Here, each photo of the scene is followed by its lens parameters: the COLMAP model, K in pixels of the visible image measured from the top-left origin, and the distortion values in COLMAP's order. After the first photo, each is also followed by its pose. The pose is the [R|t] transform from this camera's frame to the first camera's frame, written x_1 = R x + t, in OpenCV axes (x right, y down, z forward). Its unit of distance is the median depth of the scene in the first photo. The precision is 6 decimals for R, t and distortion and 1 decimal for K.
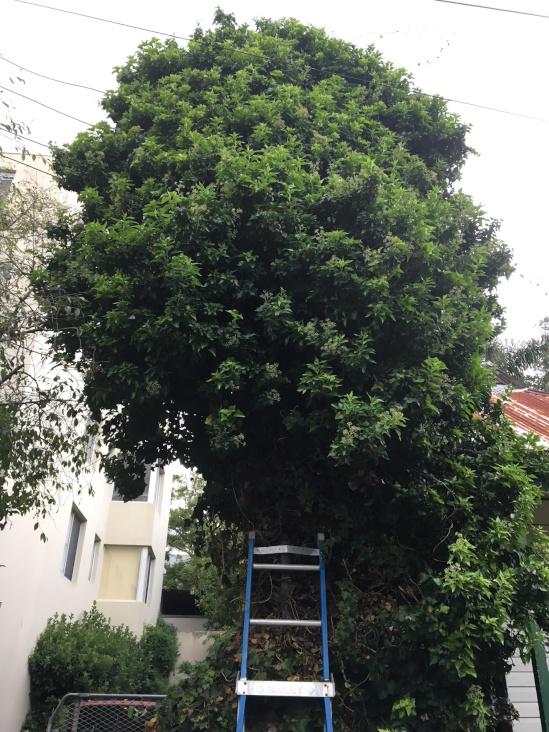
lens RADIAL K [[625.9, 0, 278.0], [0, 625.9, 367.5], [0, 0, 1]] dist [0.010926, 0.007902]
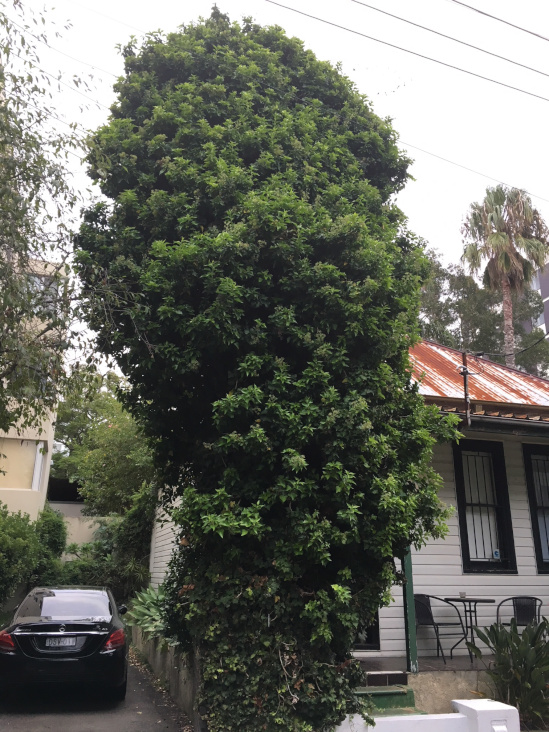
lens RADIAL K [[624.0, 0, 274.5], [0, 624.0, 366.0], [0, 0, 1]] dist [0.084242, -0.116780]
pose [[0.976057, 0.063501, 0.208039, -0.295525], [-0.096802, 0.983314, 0.154025, -0.188315], [-0.194787, -0.170476, 0.965917, -0.373960]]
